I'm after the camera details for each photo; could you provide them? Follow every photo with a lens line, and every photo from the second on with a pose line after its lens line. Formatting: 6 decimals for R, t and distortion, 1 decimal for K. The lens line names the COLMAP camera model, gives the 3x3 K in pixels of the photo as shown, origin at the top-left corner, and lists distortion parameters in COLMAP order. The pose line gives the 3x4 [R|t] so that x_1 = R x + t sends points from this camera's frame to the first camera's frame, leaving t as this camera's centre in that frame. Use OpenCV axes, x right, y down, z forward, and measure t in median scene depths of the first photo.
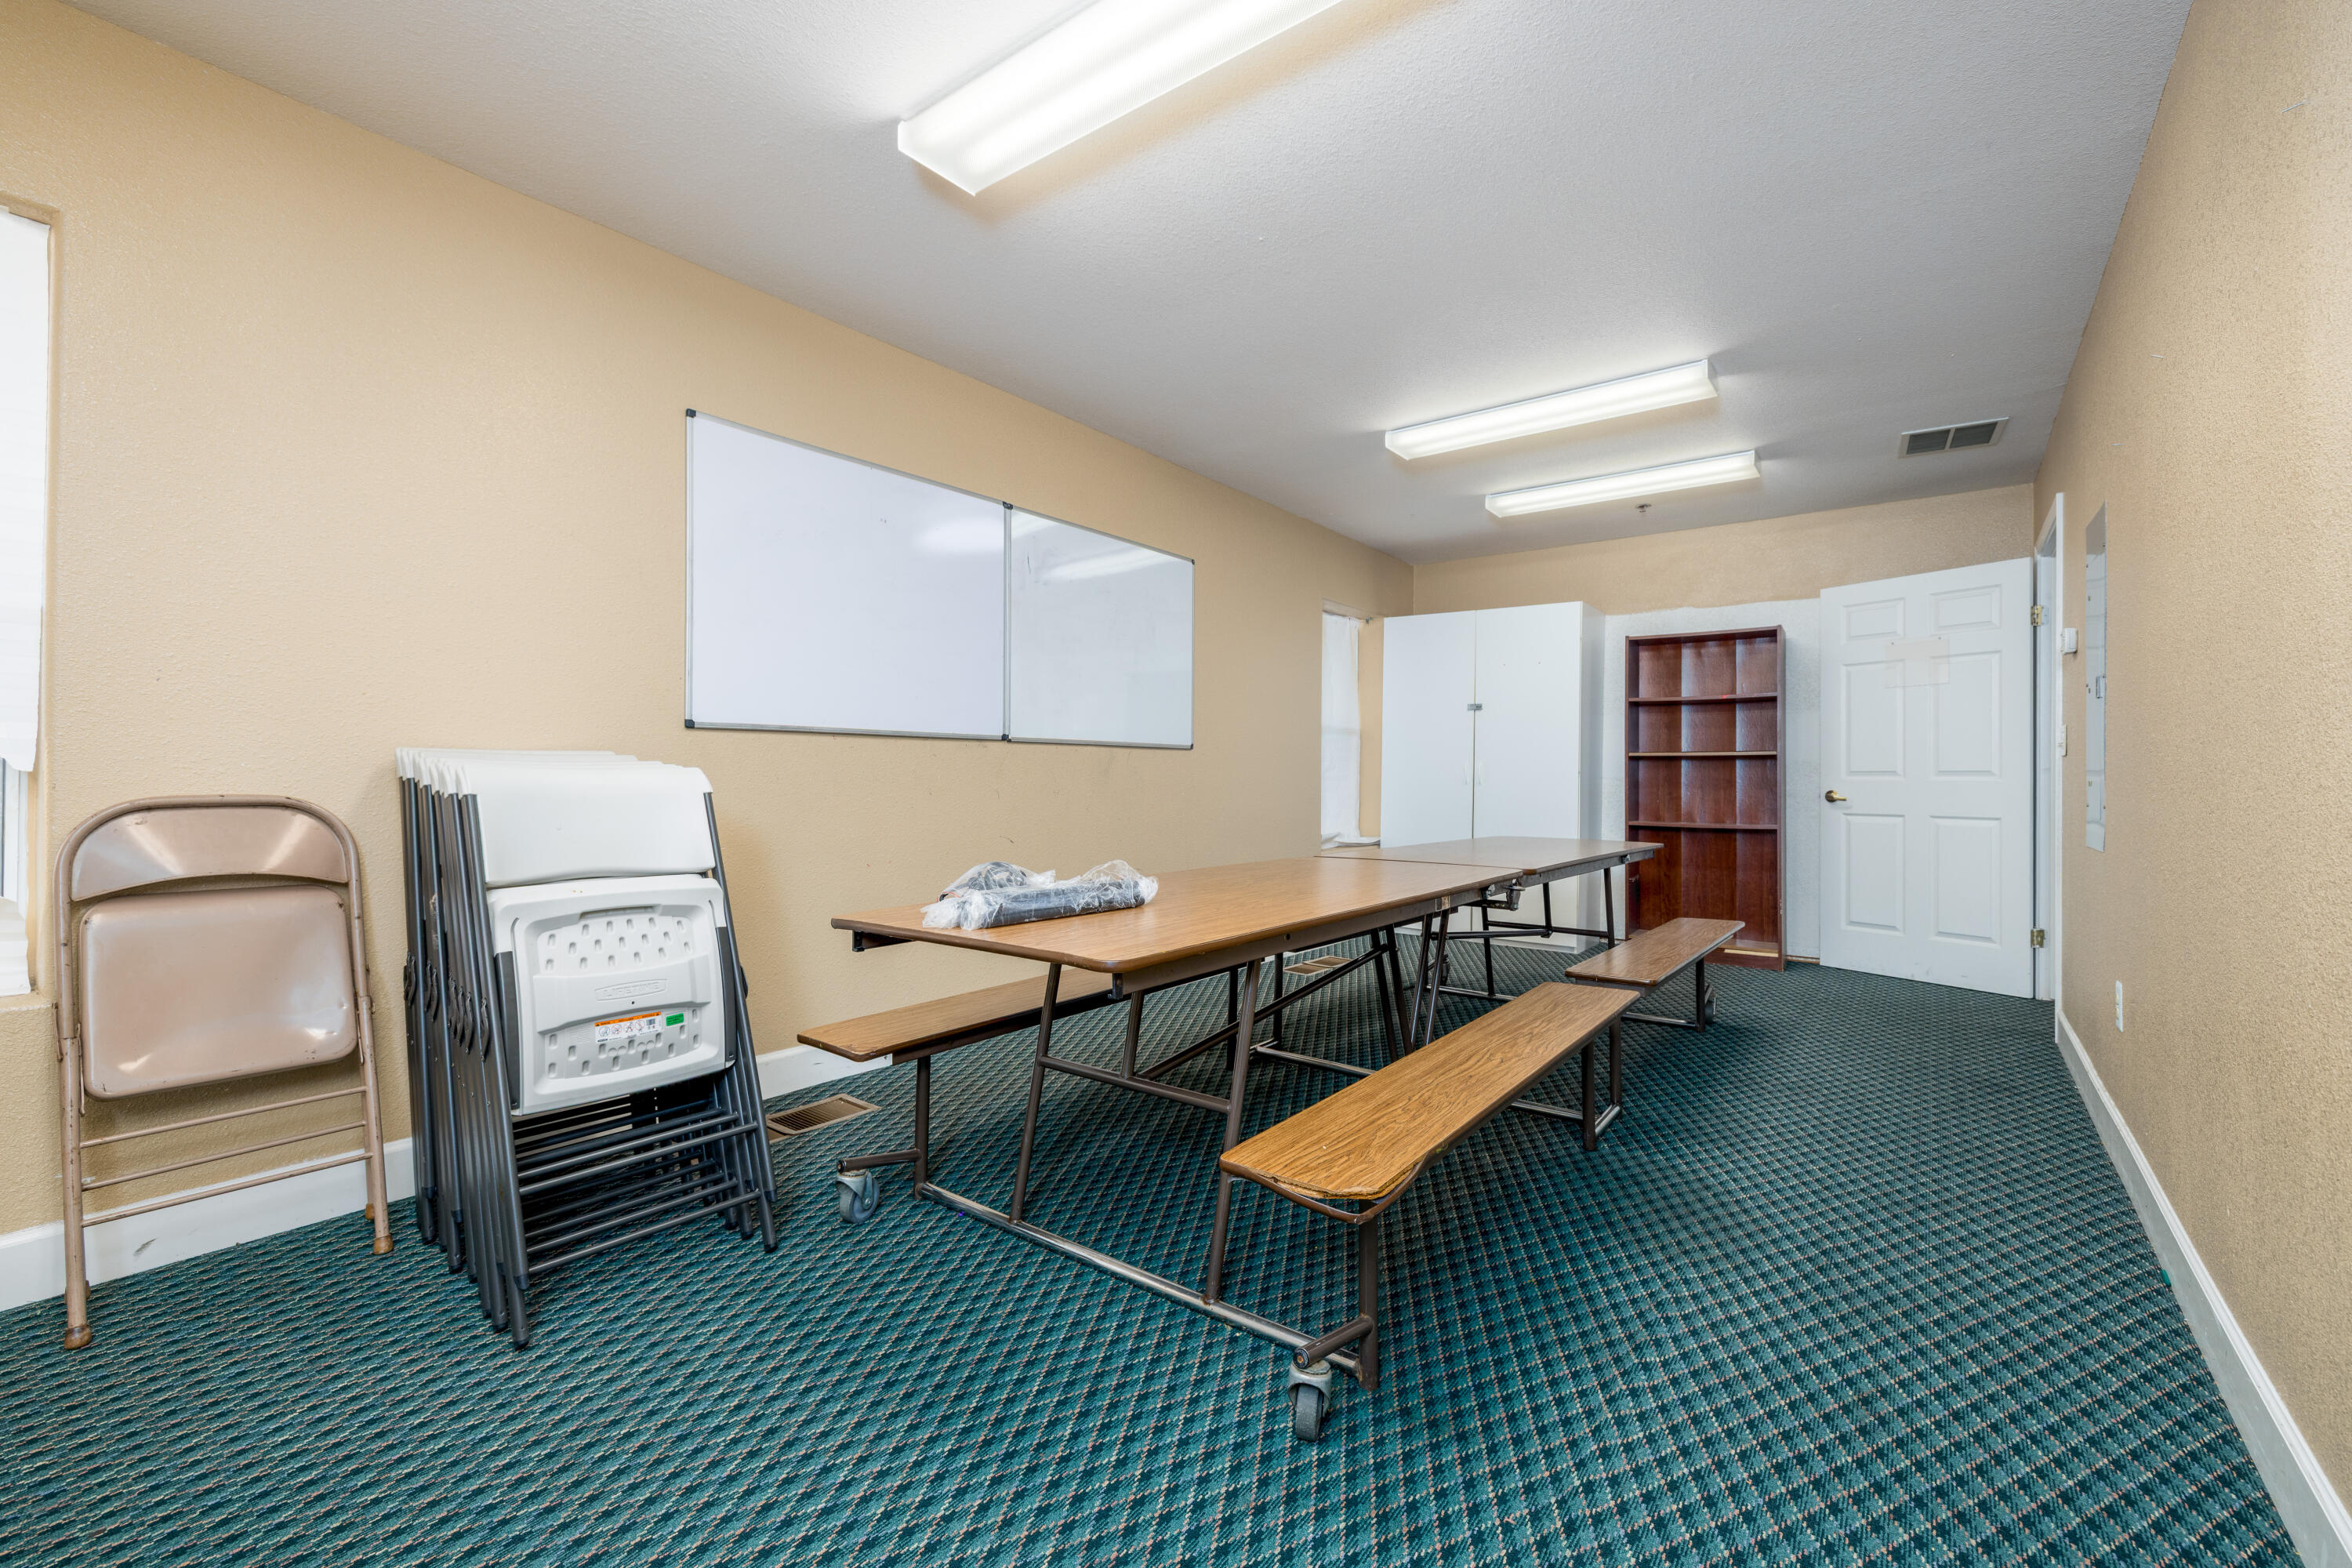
lens RADIAL K [[993.1, 0, 1176.0], [0, 993.1, 784.0], [0, 0, 1]] dist [0.001110, 0.000146]
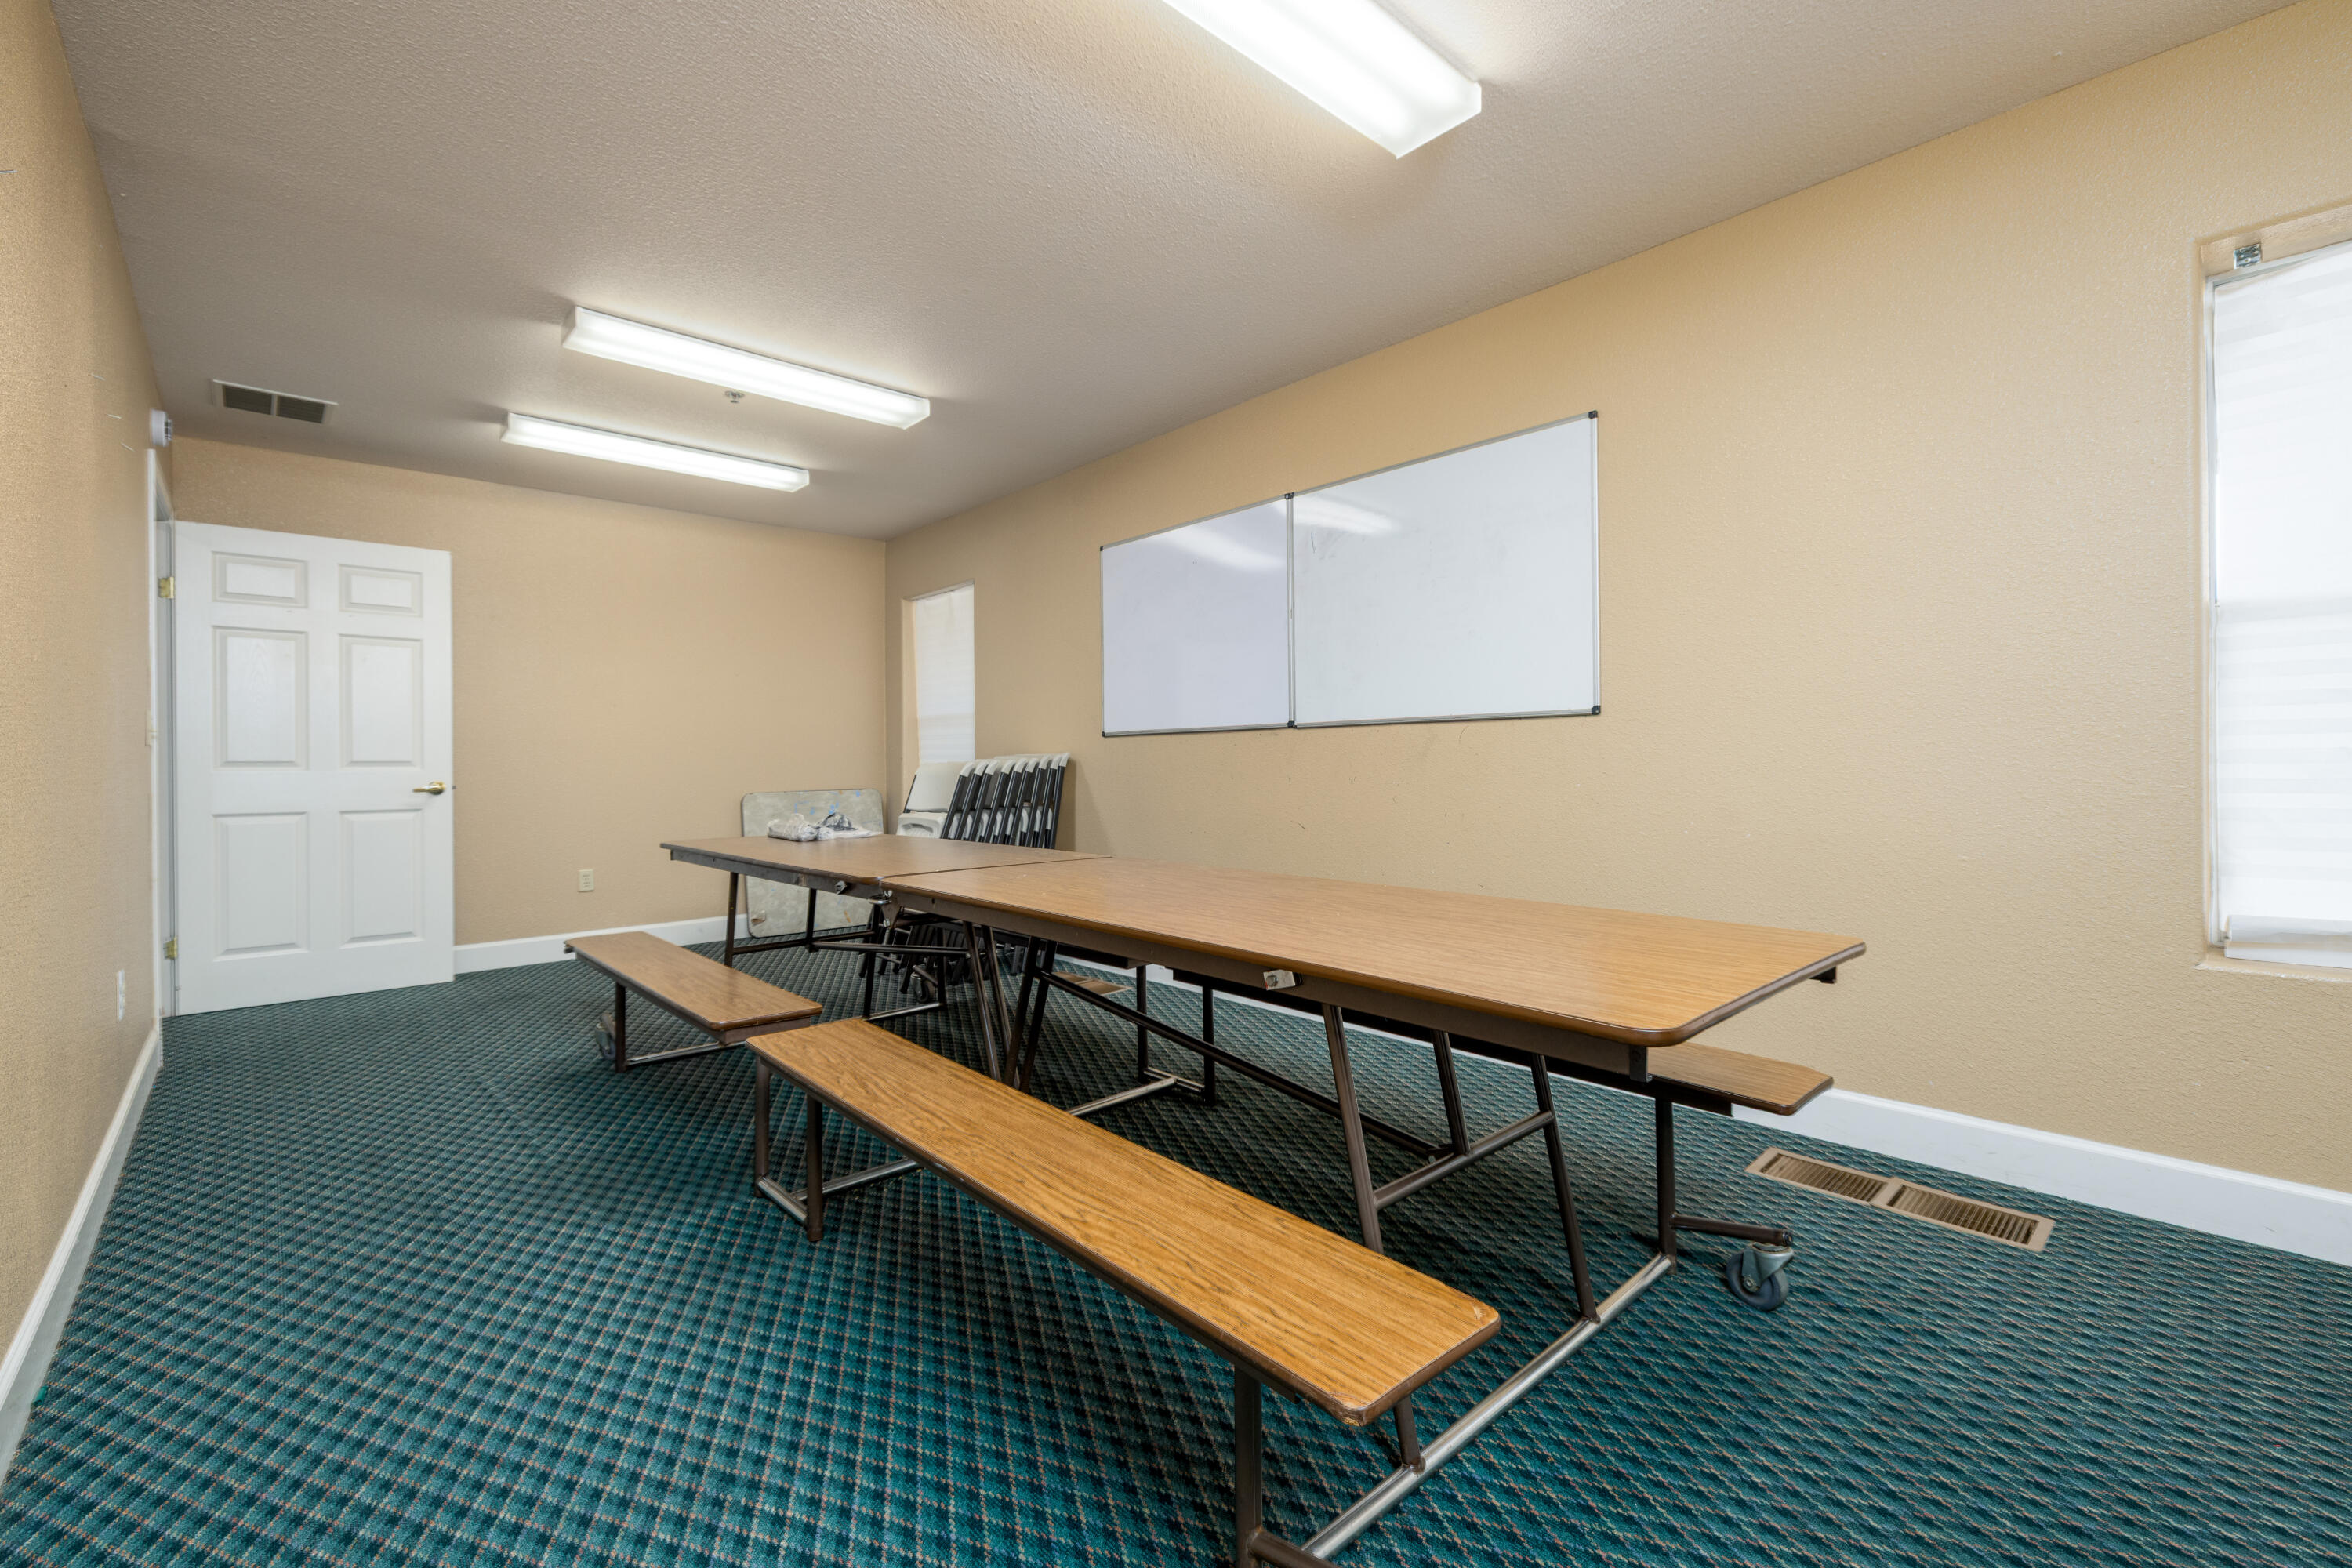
lens RADIAL K [[981.5, 0, 1179.2], [0, 981.5, 774.5], [0, 0, 1]] dist [0.000212, 0.000031]
pose [[-0.166552, 0.005199, -0.986019, 0.846371], [0.003470, 0.999983, 0.004687, -0.000474], [0.986027, -0.002641, -0.166567, 1.063049]]
